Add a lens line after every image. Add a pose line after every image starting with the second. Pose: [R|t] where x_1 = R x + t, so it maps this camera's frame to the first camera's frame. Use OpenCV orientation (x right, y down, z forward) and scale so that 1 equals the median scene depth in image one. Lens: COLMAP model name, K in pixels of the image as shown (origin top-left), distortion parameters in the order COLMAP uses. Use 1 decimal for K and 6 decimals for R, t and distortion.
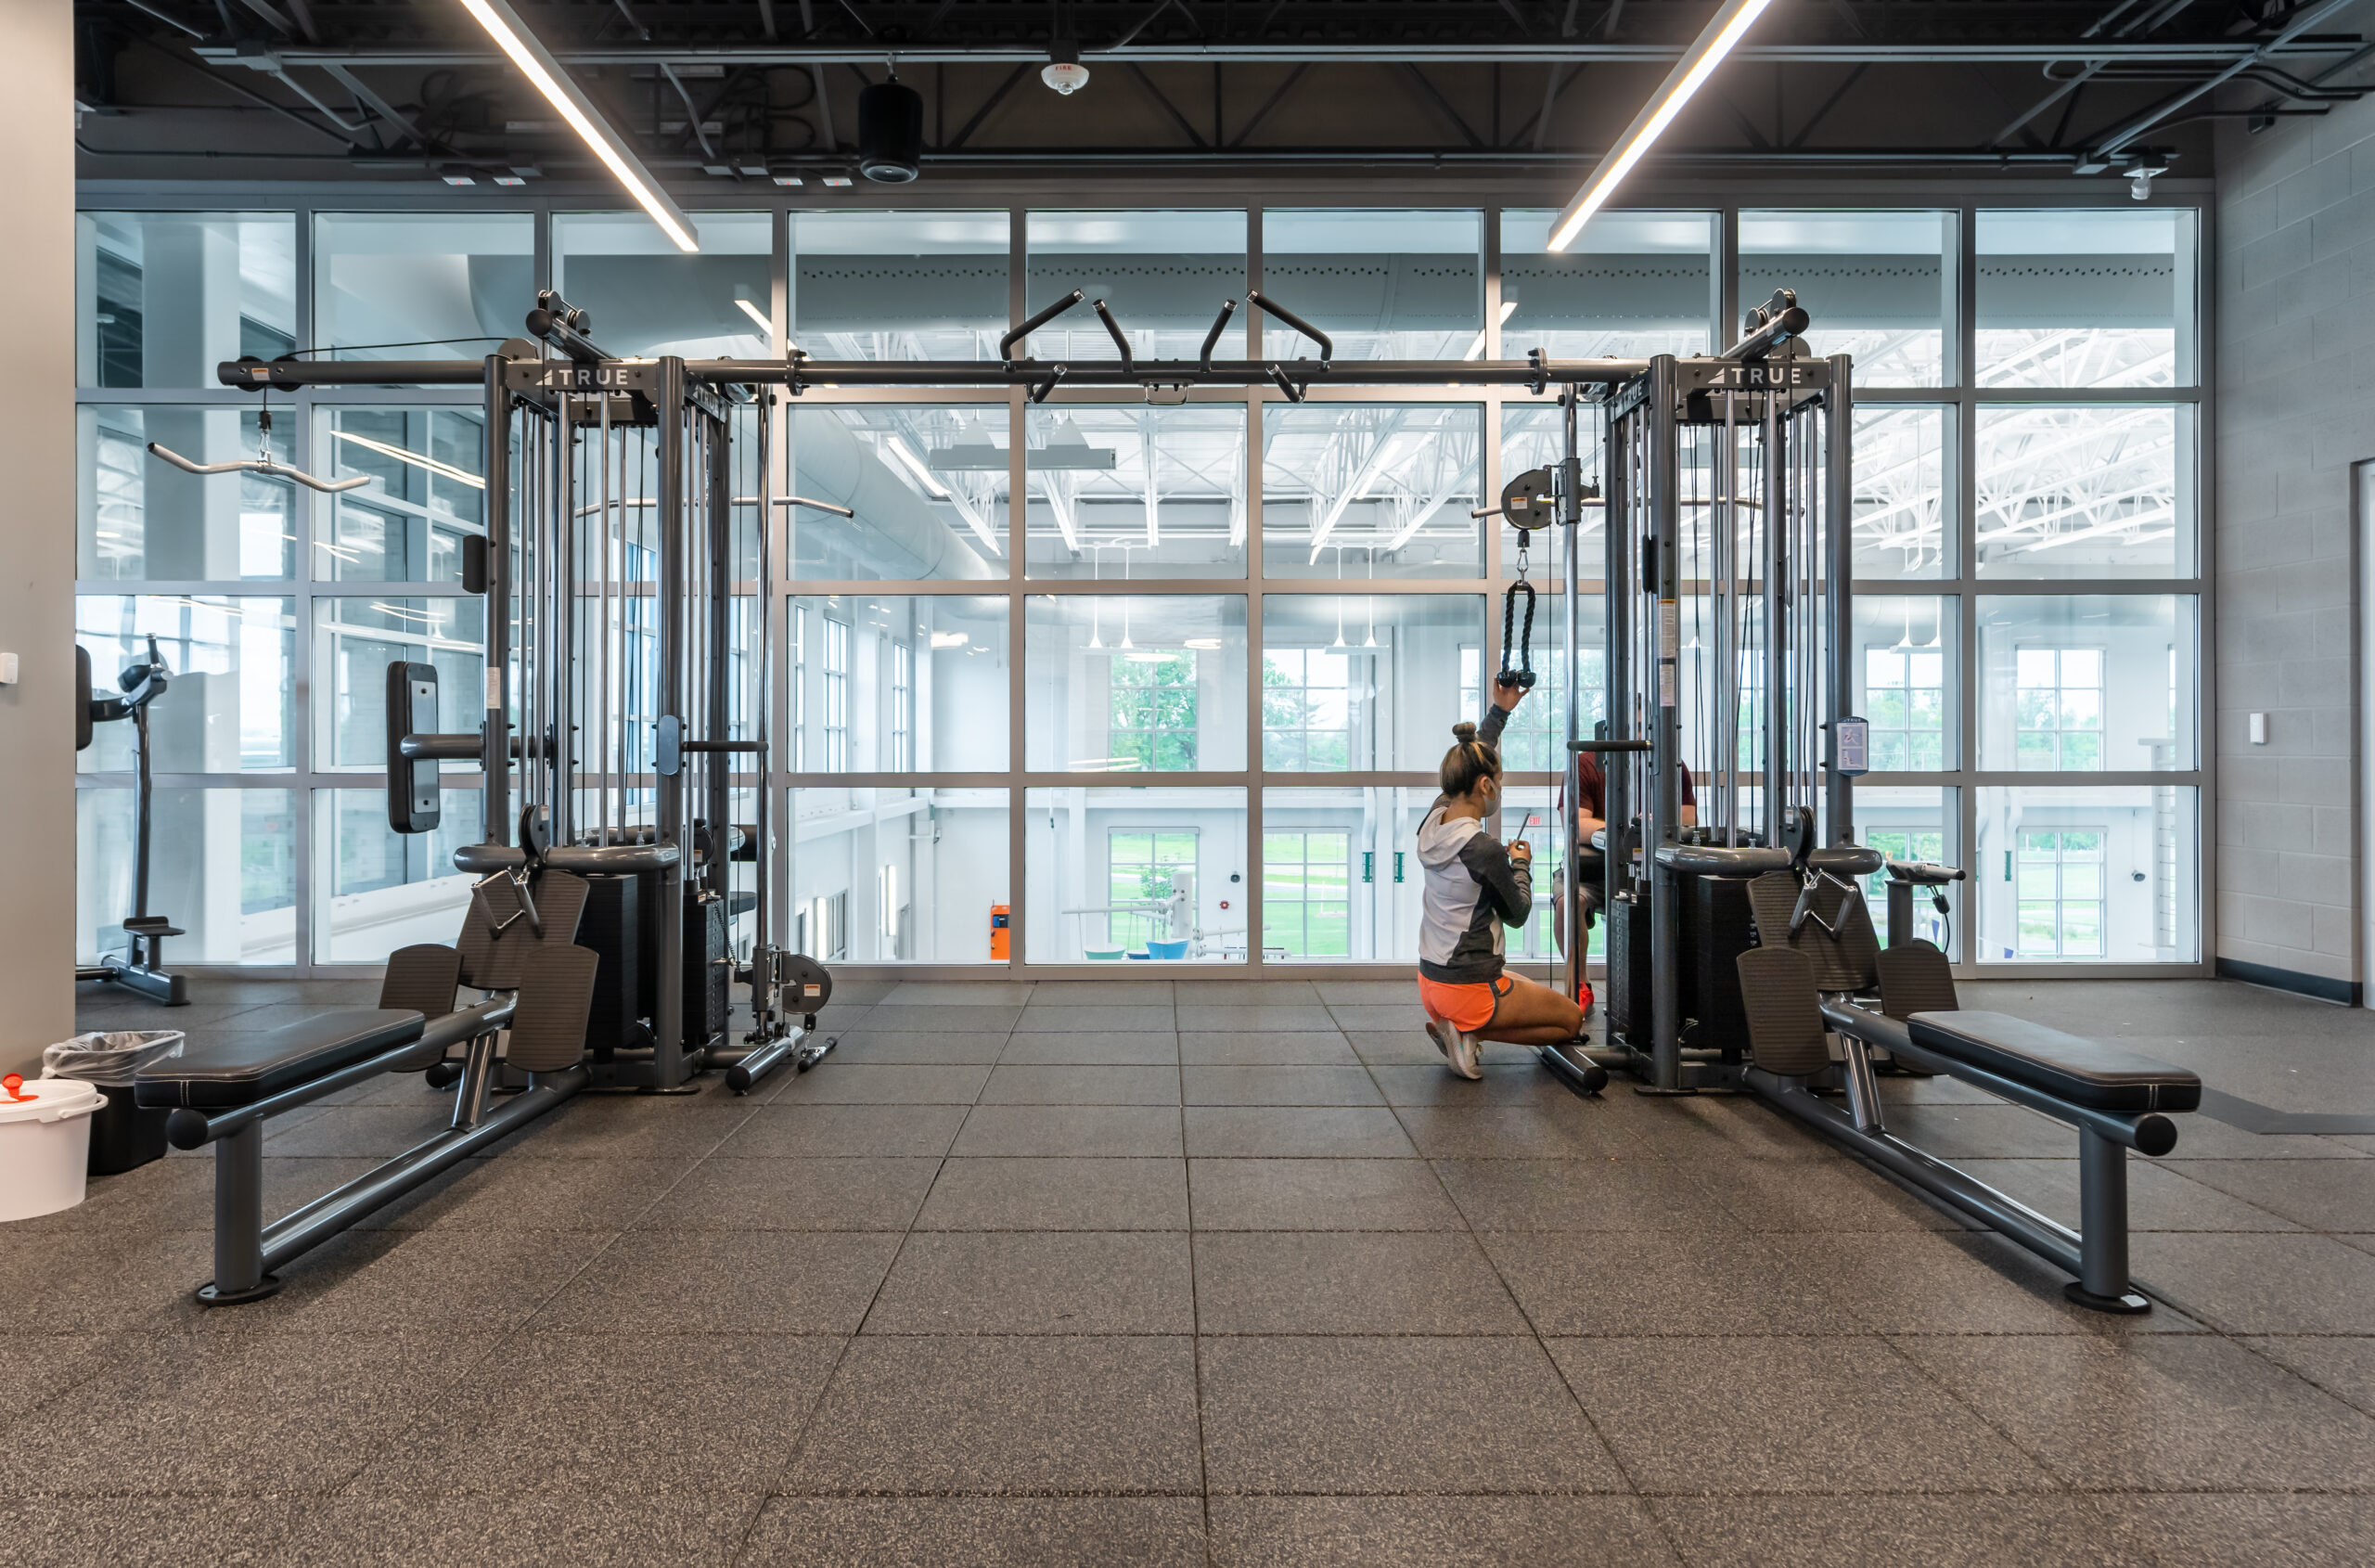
lens RADIAL K [[1579.1, 0, 1096.2], [0, 1579.1, 736.7], [0, 0, 1]] dist [-0.010221, 0.025437]
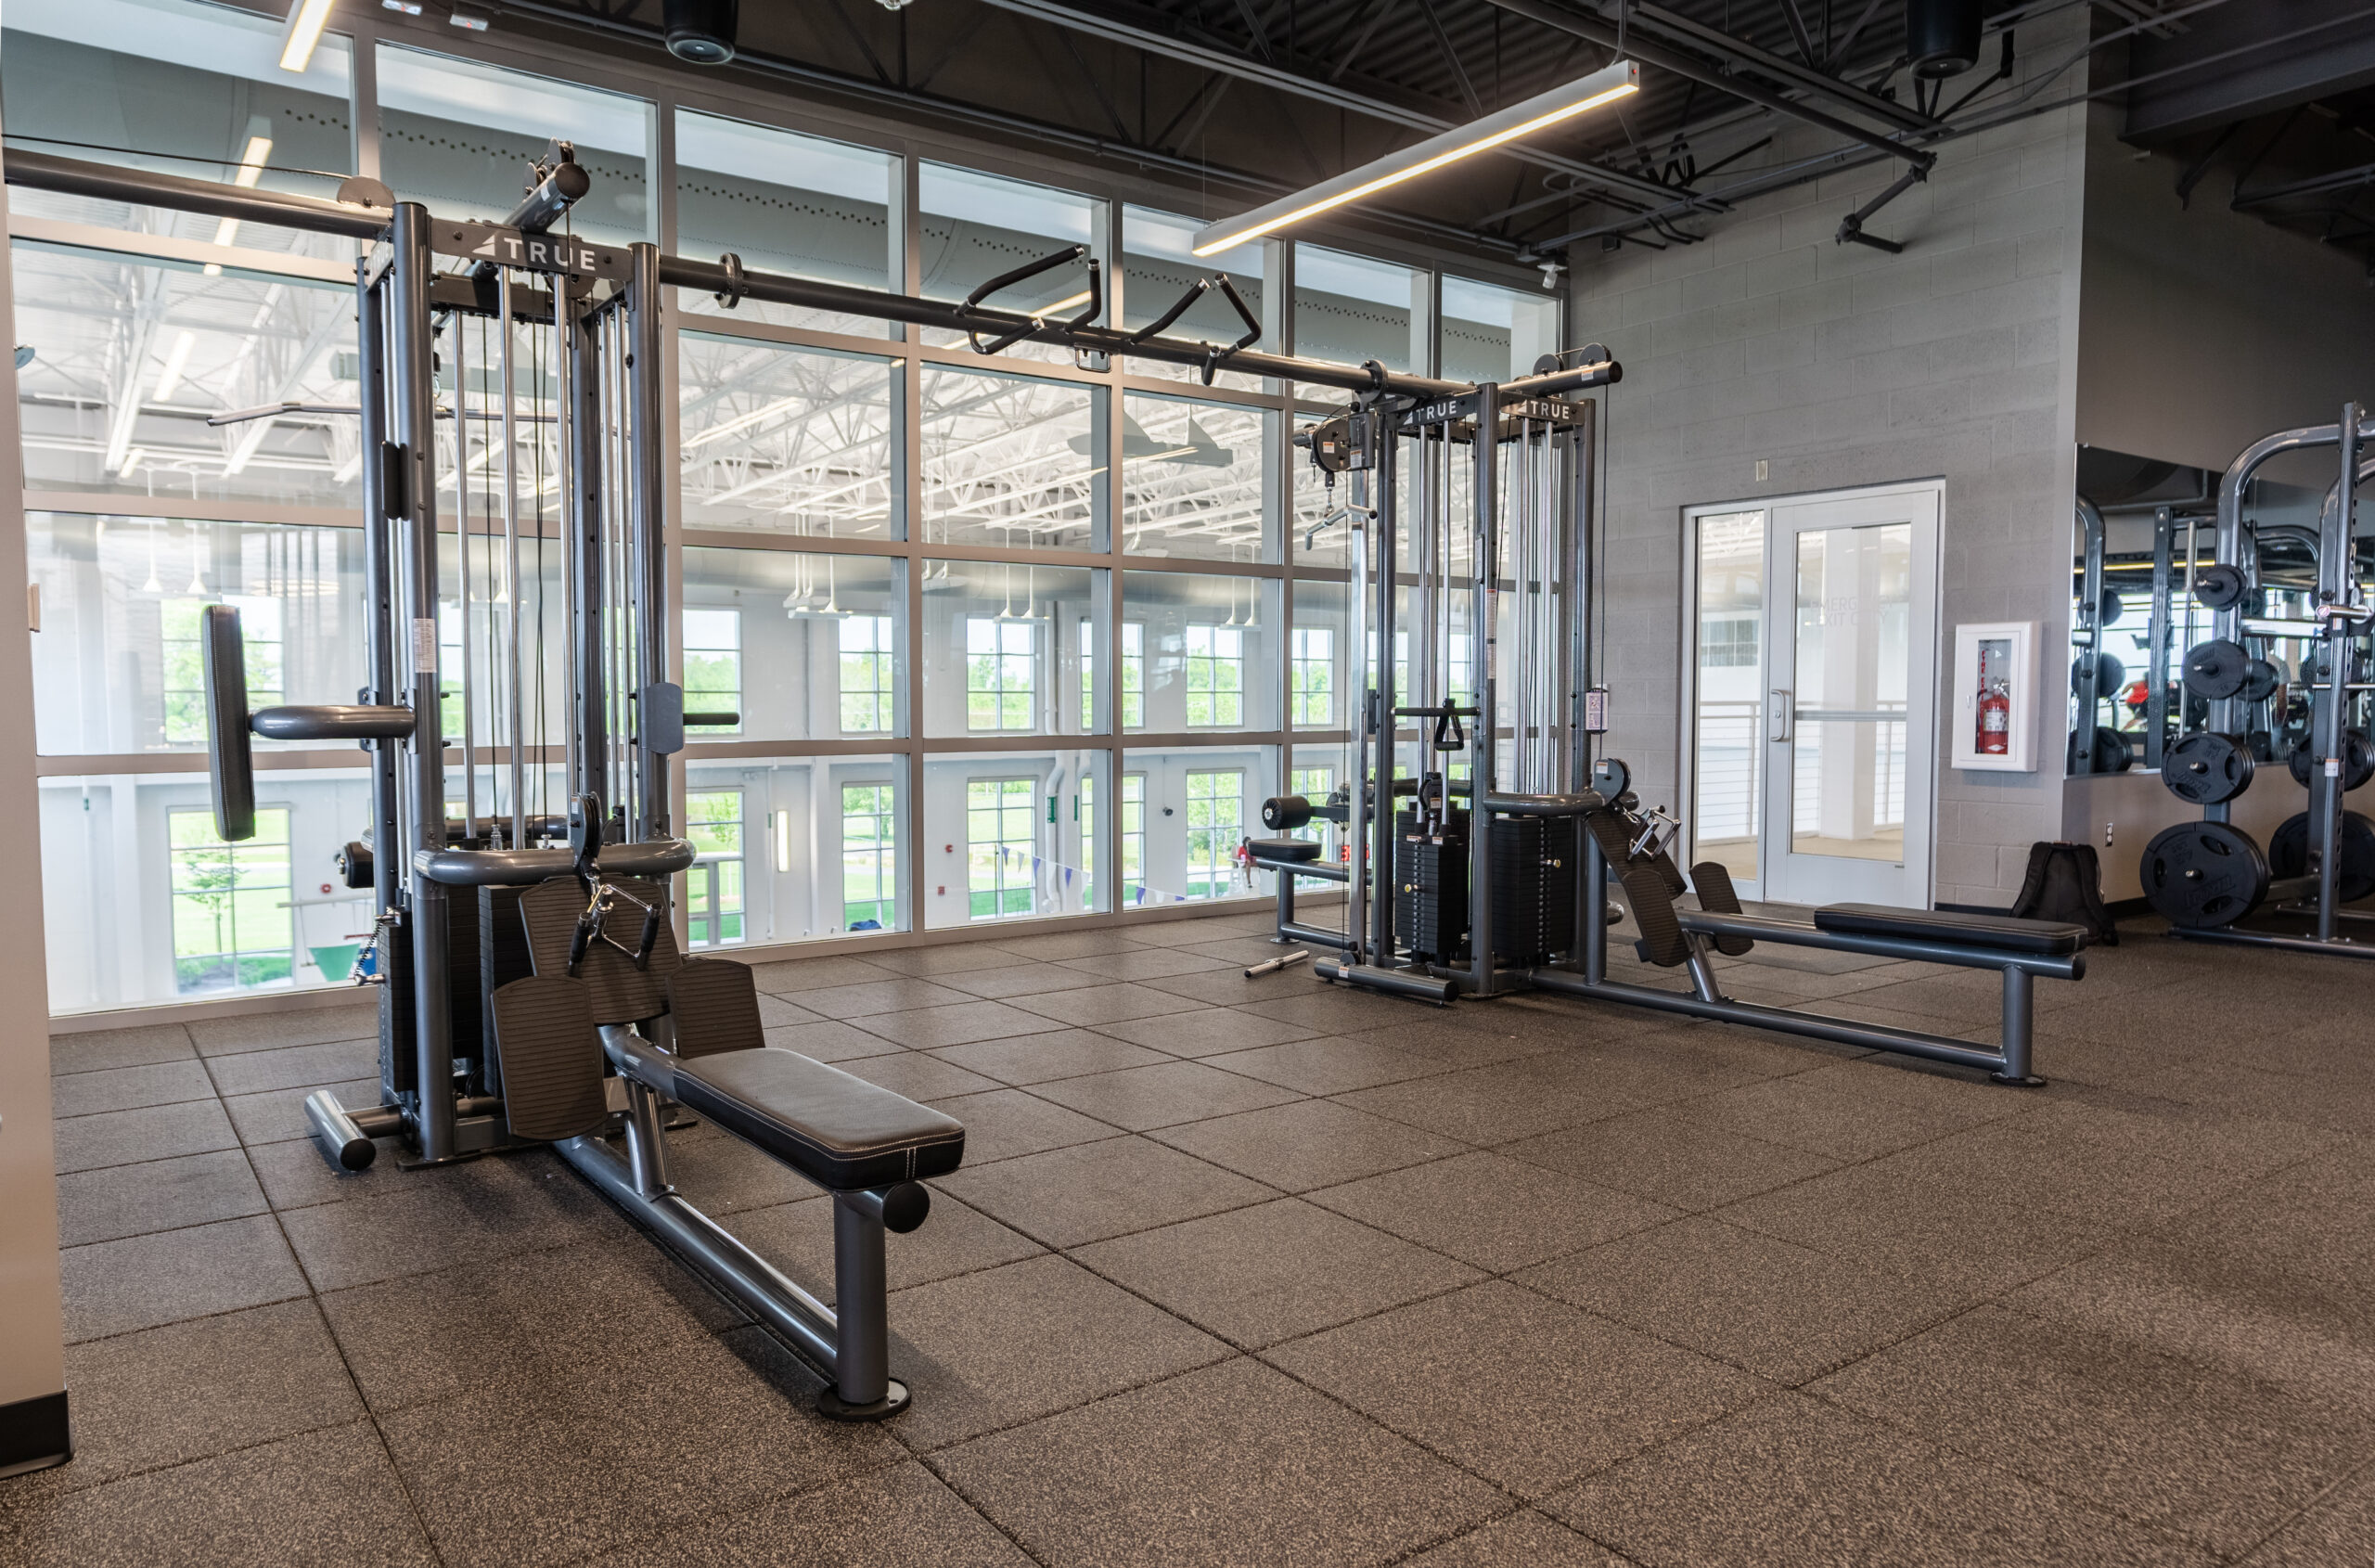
lens RADIAL K [[1579.1, 0, 1165.3], [0, 1579.1, 788.0], [0, 0, 1]] dist [-0.010221, 0.025437]
pose [[0.810882, -0.035057, 0.584158, -0.480349], [0.001250, 0.998306, 0.058176, -0.005391], [-0.585208, -0.046444, 0.809552, 0.146255]]
